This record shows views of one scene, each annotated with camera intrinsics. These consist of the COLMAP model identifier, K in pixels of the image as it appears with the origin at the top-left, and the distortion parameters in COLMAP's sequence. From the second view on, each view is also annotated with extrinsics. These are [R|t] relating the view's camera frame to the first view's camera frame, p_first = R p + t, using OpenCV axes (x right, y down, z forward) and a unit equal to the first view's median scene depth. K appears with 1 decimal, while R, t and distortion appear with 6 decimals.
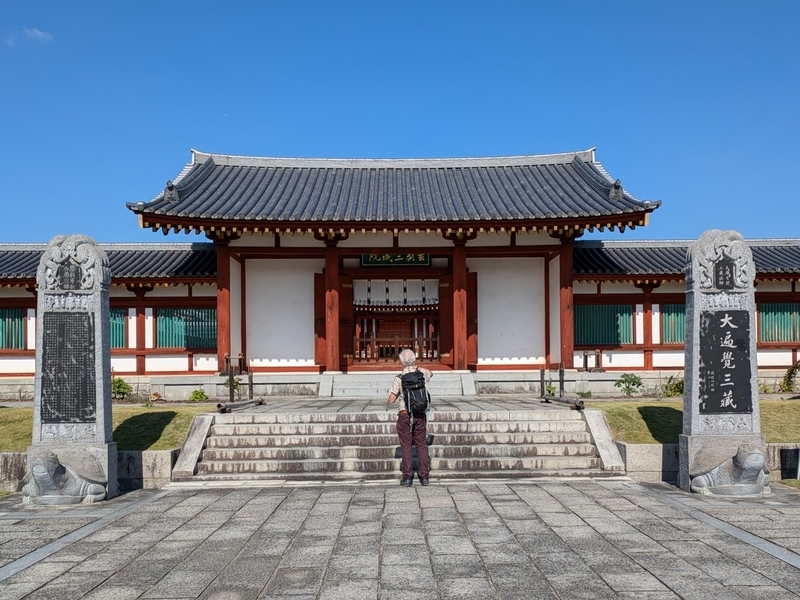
lens RADIAL K [[1227.3, 0, 400.0], [0, 1227.3, 300.0], [0, 0, 1]] dist [0.008422, 0.012375]
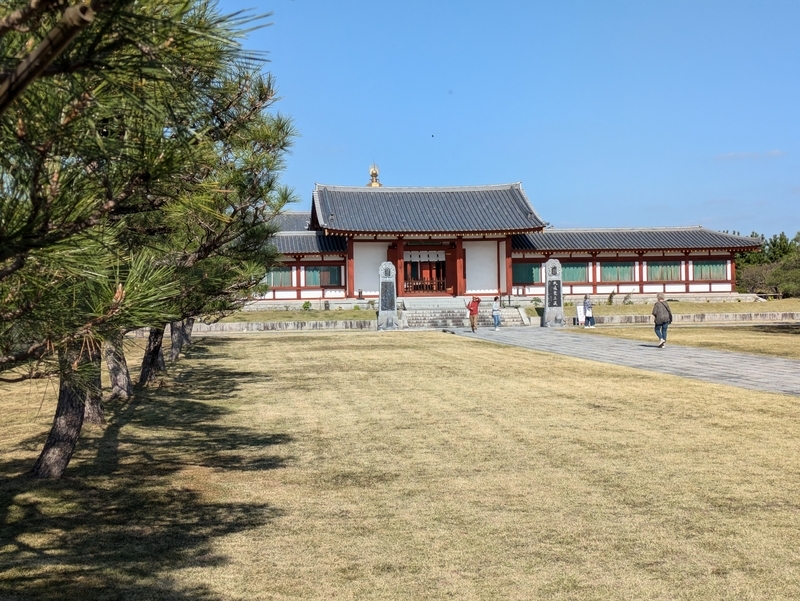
lens RADIAL K [[1194.3, 0, 400.0], [0, 1194.3, 300.5], [0, 0, 1]] dist [-0.774870, 0.000775]
pose [[0.998511, -0.007565, 0.054017, -0.160728], [0.004285, 0.998154, 0.060585, -0.058918], [-0.054376, -0.060264, 0.996700, -1.018897]]
